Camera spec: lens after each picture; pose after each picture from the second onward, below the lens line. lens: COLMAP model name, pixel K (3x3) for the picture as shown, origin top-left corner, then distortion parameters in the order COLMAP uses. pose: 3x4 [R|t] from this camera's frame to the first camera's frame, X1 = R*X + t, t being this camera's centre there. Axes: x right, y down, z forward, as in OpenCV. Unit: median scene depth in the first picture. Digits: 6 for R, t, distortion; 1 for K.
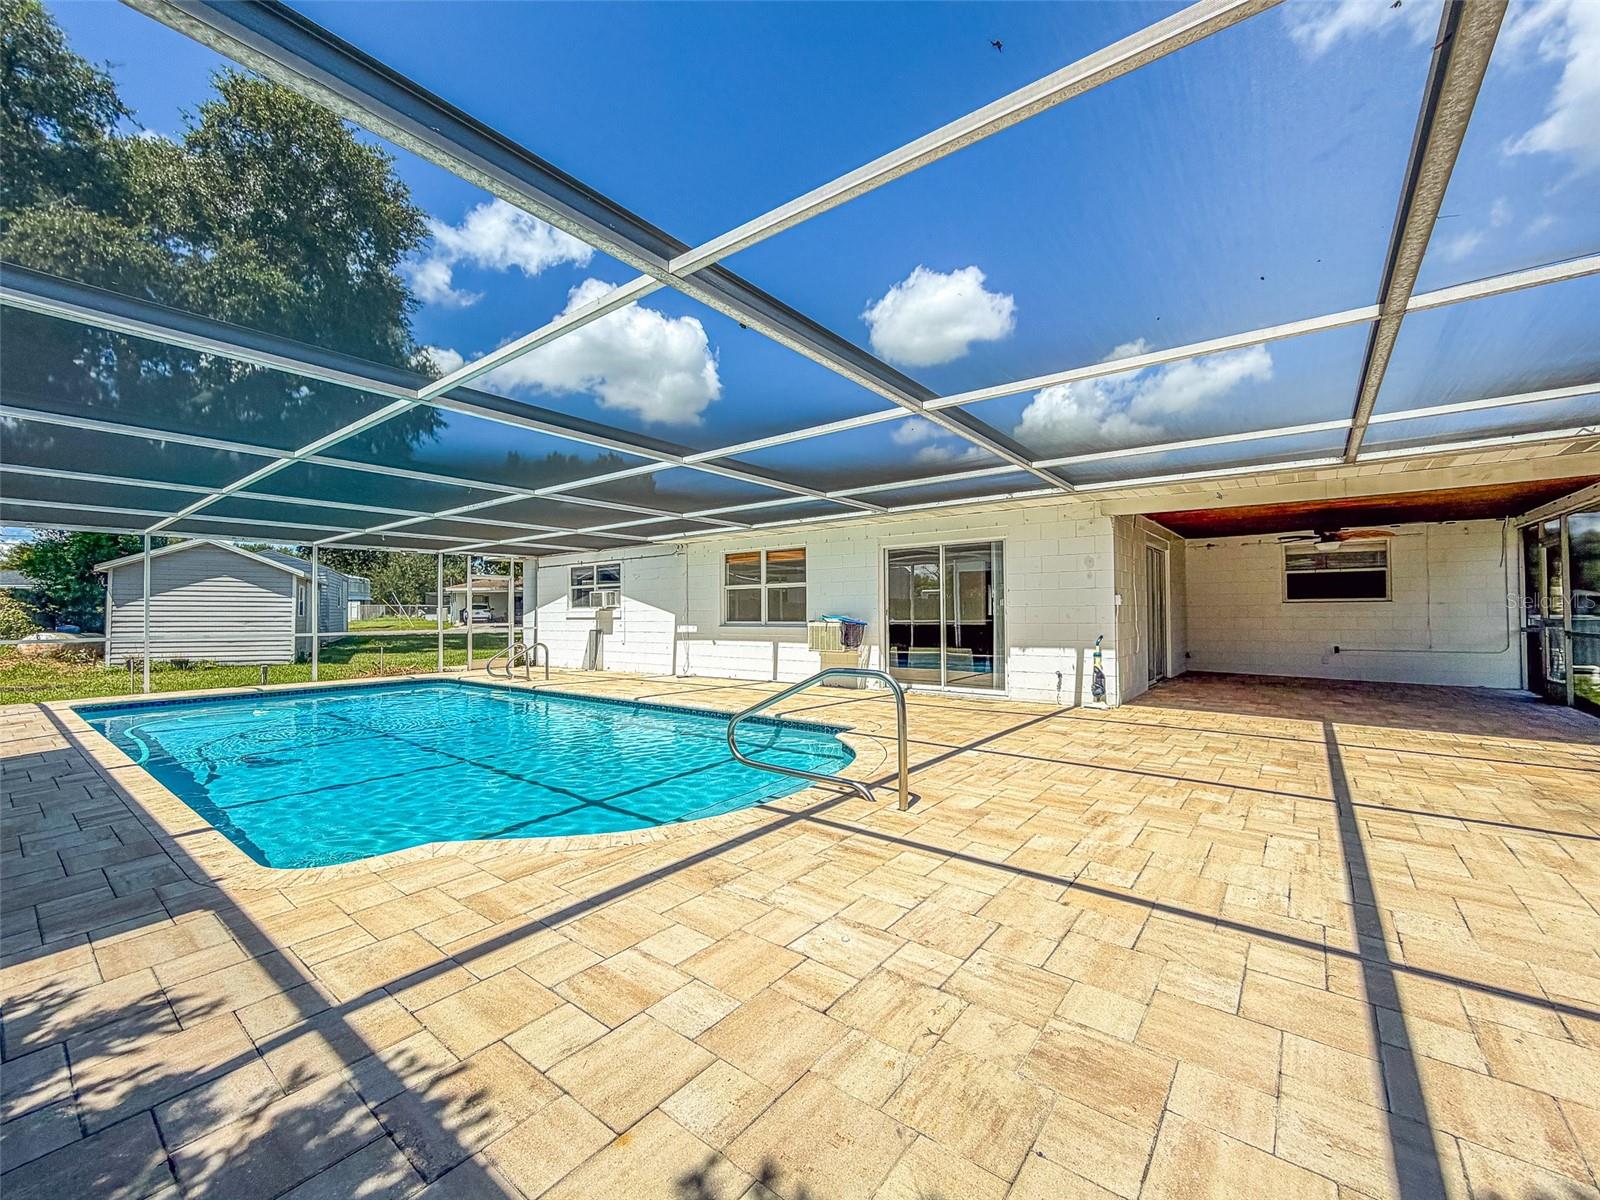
lens RADIAL K [[640.9, 0, 804.6], [0, 640.9, 602.9], [0, 0, 1]] dist [0.005850, 0.000650]
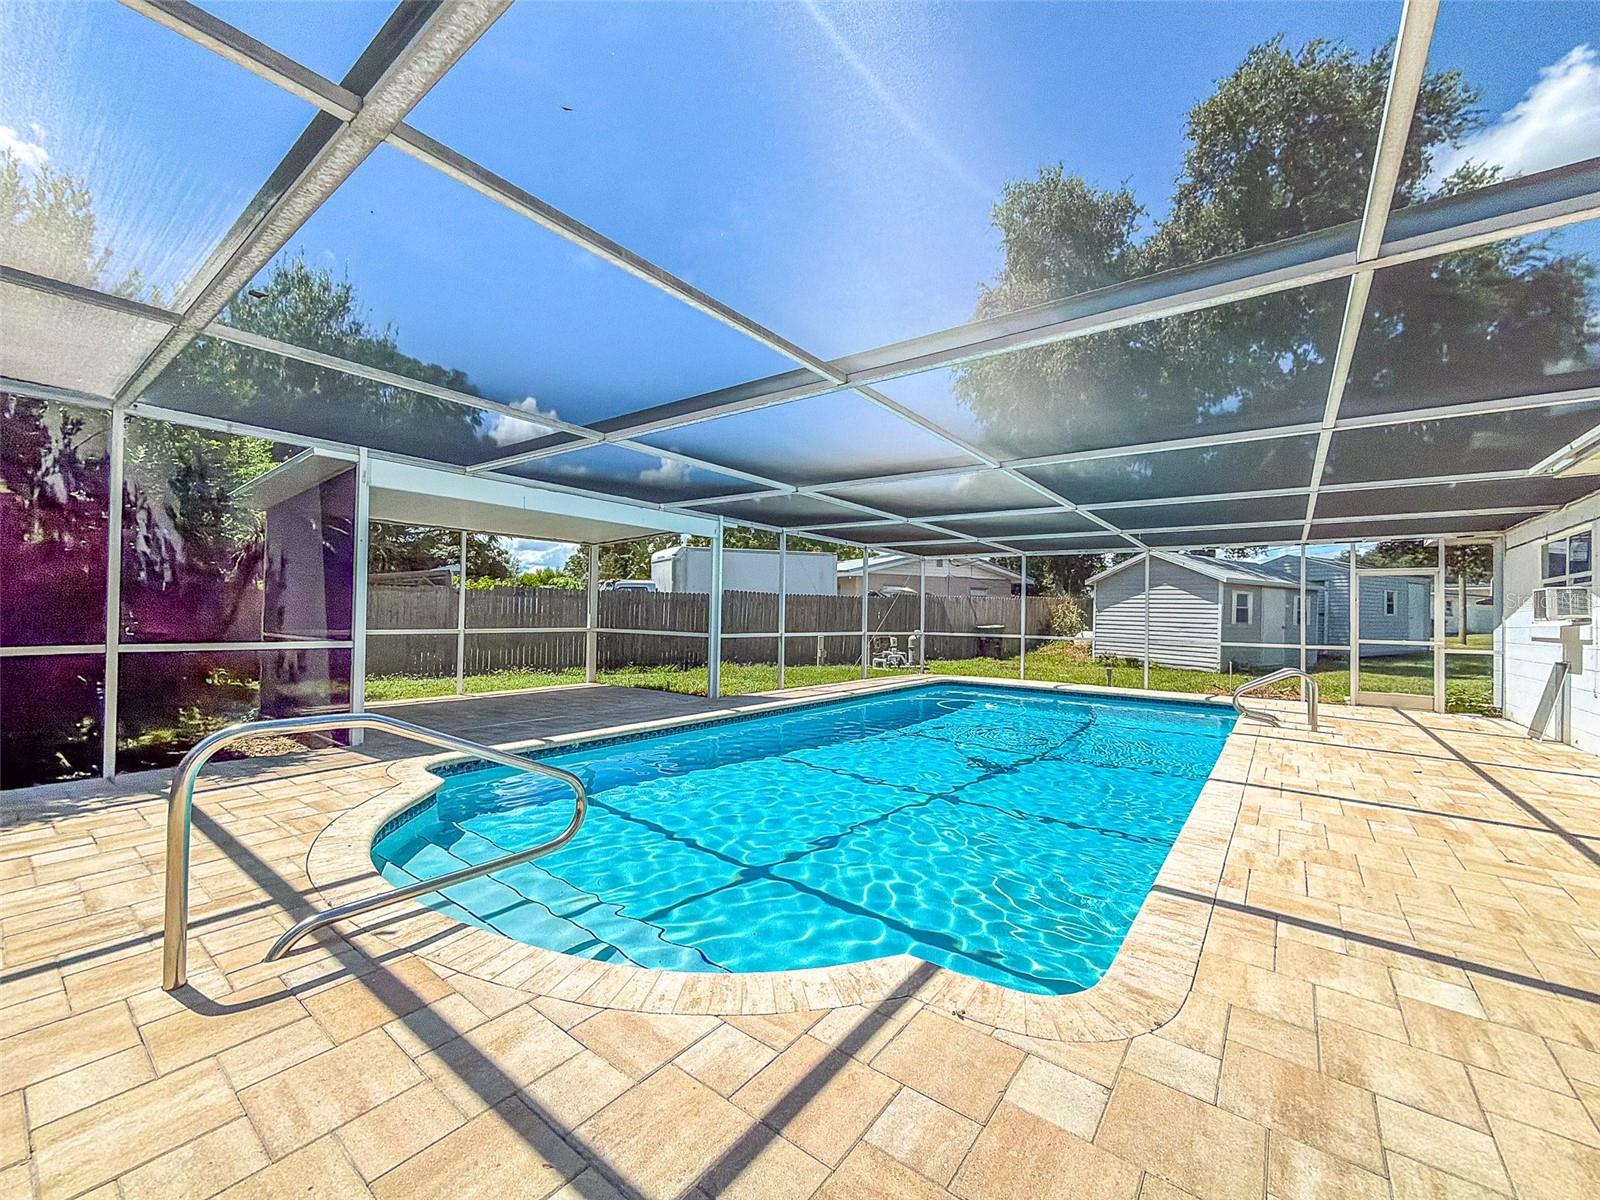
lens RADIAL K [[640.9, 0, 804.5], [0, 640.9, 606.9], [0, 0, 1]] dist [0.005850, 0.000650]
pose [[-0.000959, -0.006574, -0.999978, 0.189704], [0.002184, 0.999976, -0.006576, 0.001396], [0.999997, -0.002190, -0.000944, 0.412695]]
